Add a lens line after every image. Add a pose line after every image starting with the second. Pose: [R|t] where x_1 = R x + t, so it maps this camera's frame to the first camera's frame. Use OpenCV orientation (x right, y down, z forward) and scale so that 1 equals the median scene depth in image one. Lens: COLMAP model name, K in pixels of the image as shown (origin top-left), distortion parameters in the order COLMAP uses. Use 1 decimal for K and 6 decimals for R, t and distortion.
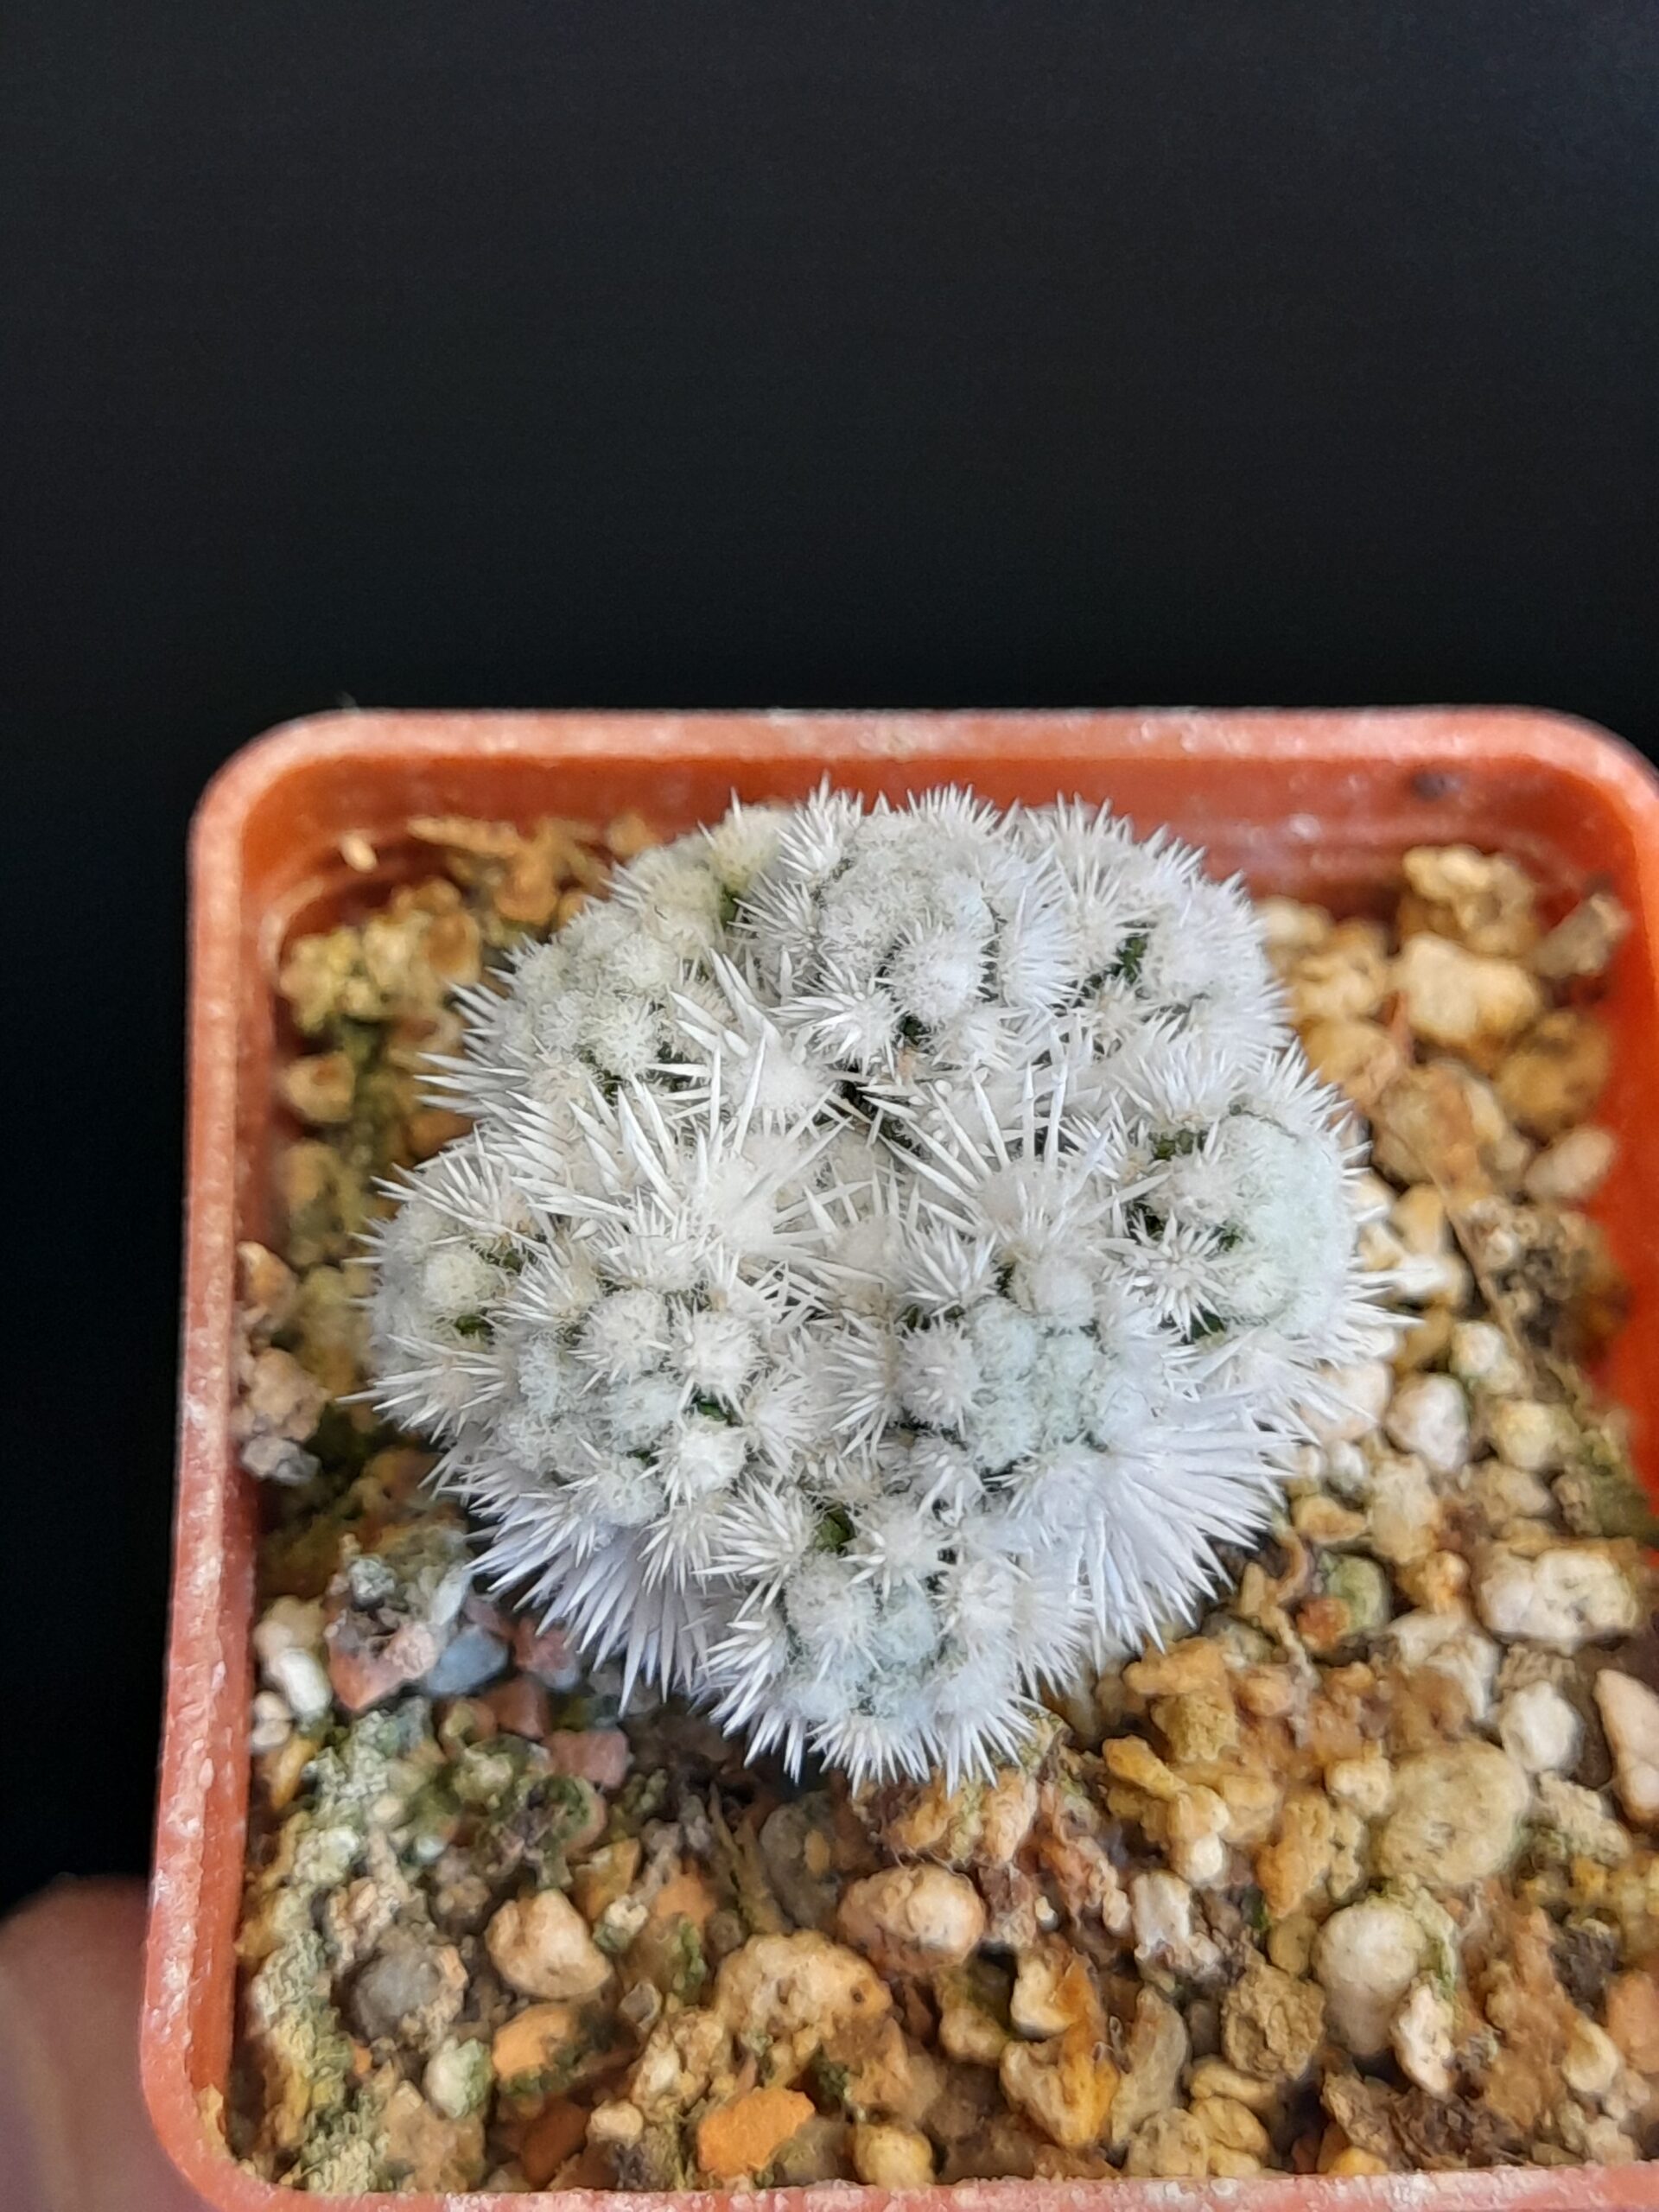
lens RADIAL K [[3652.8, 0, 821.4], [0, 3652.8, 1091.4], [0, 0, 1]] dist [-0.038335, 0.000000]
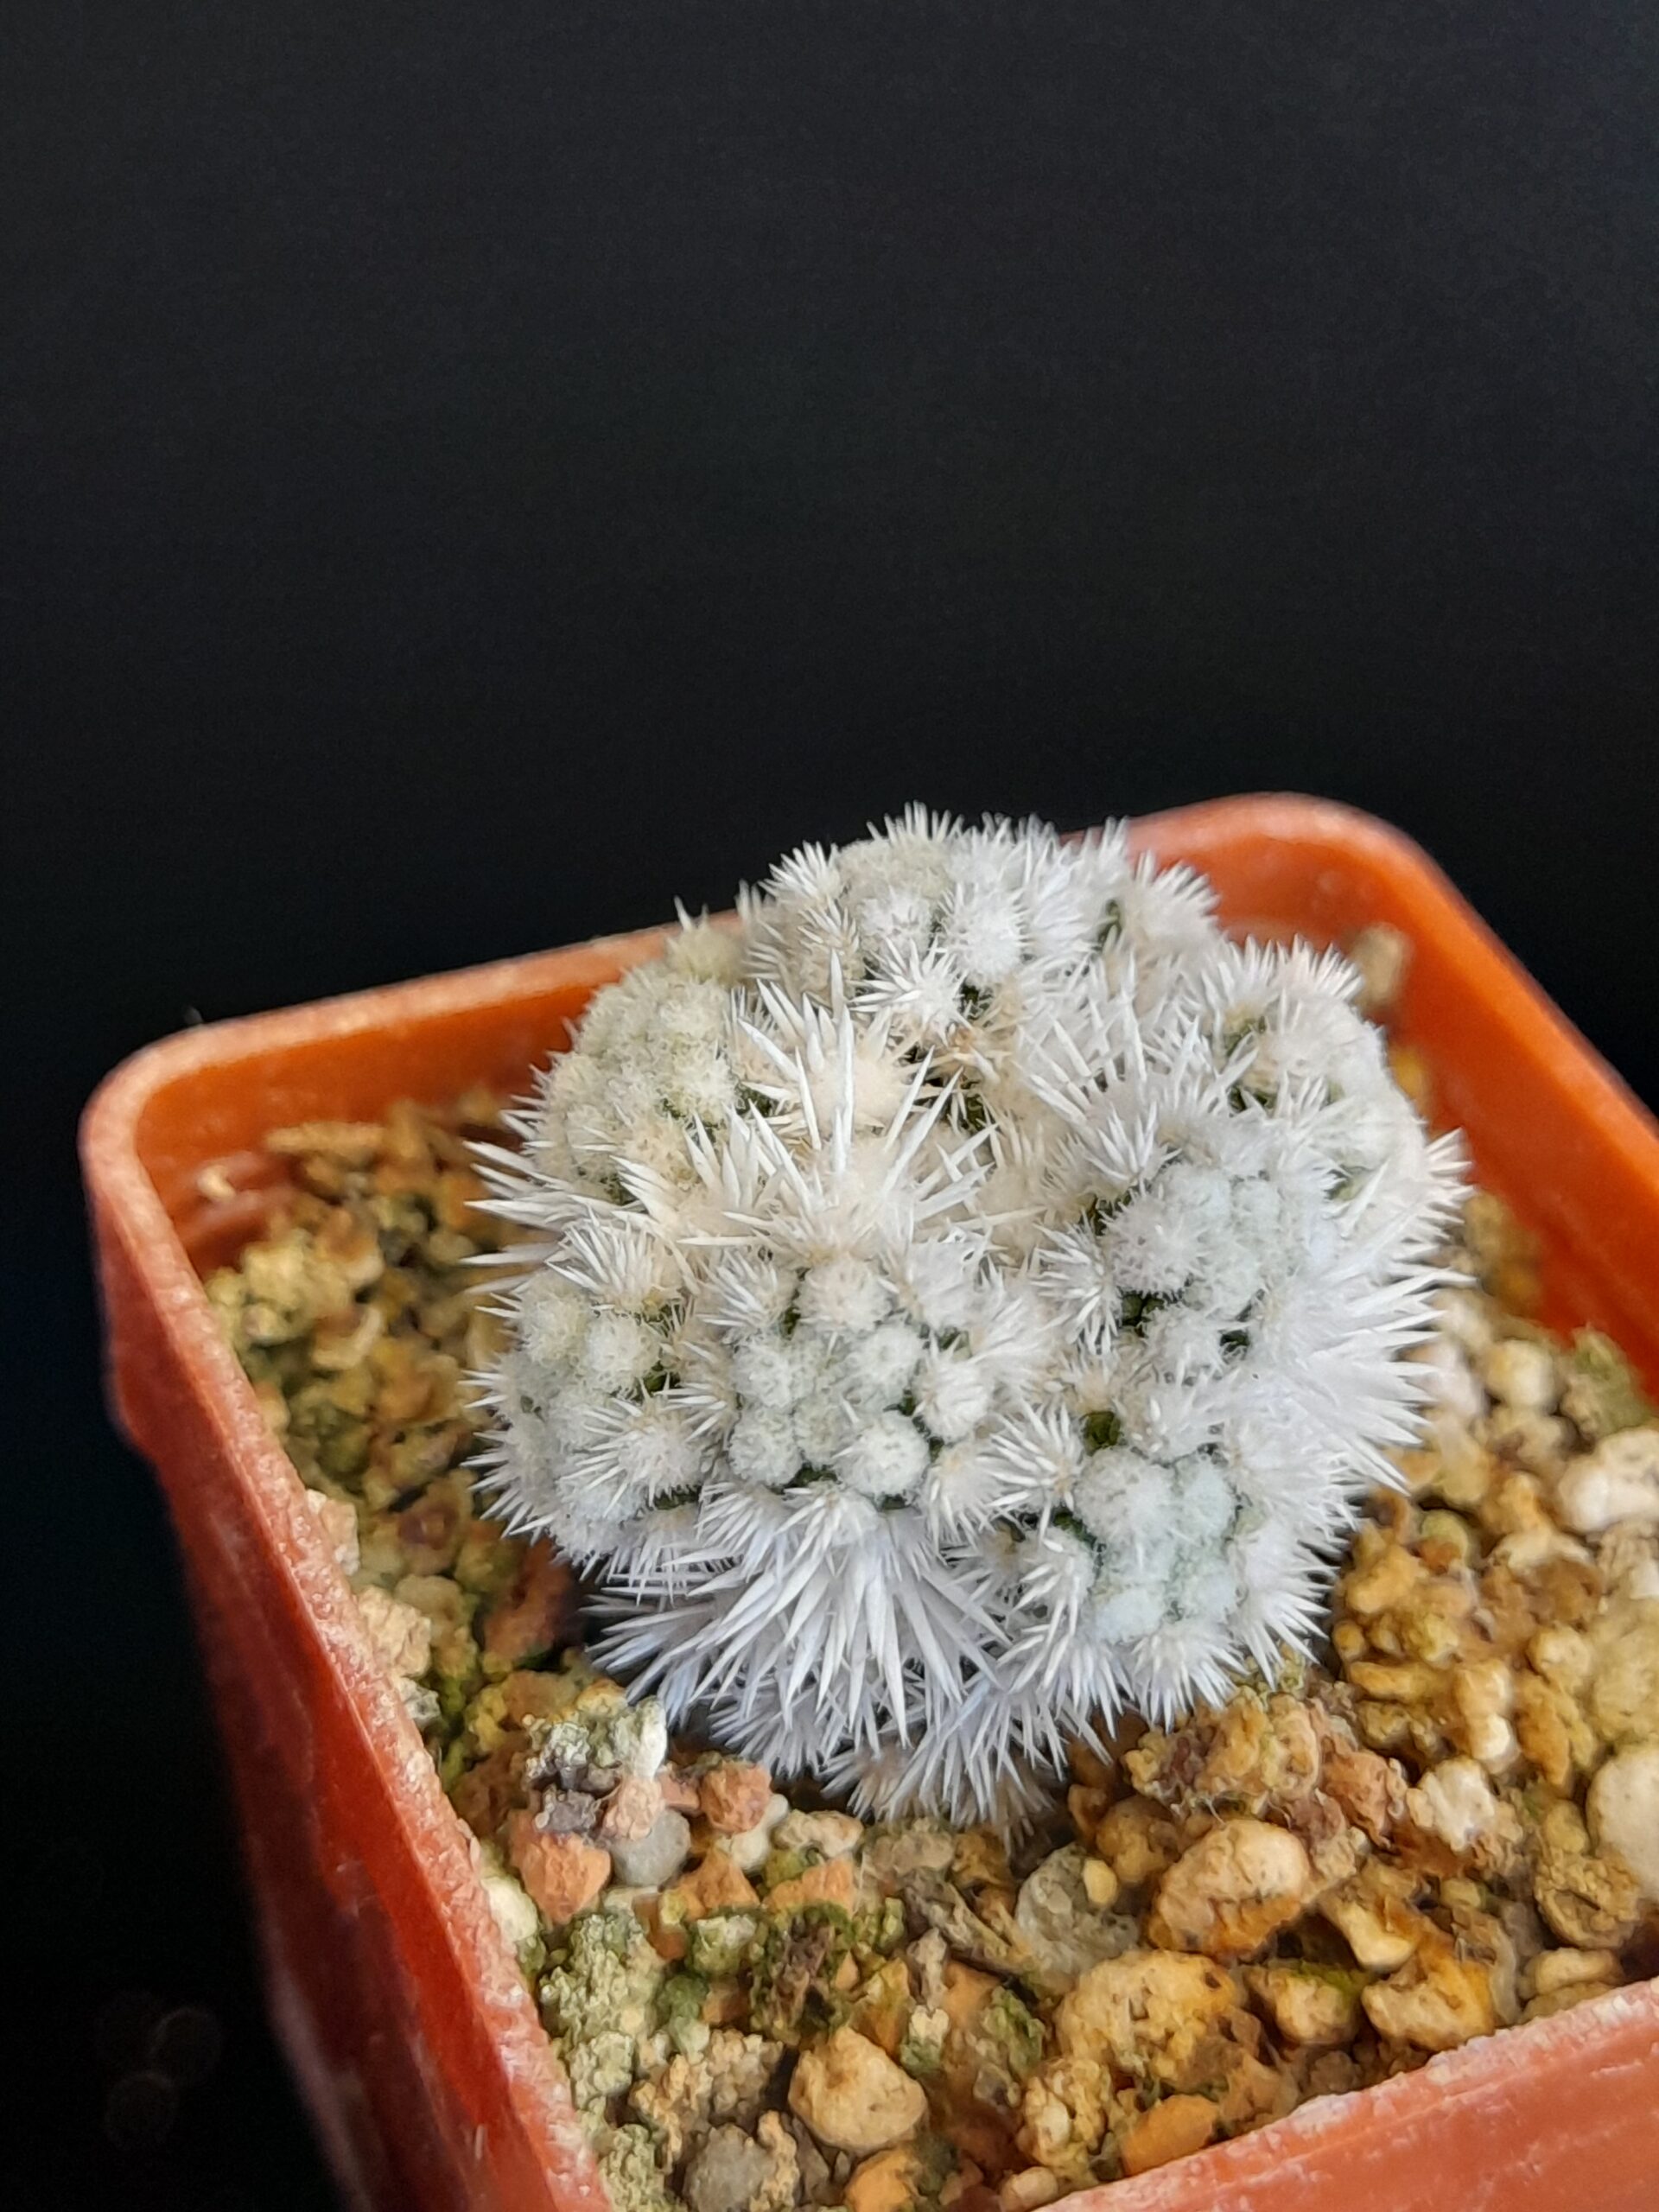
lens RADIAL K [[3652.8, 0, 843.7], [0, 3652.8, 1113.6], [0, 0, 1]] dist [-0.038335, 0.000000]
pose [[0.918575, -0.227423, 0.323263, -0.332356], [0.313871, 0.916803, -0.246896, 0.243782], [-0.240219, 0.328256, 0.913533, 0.081093]]
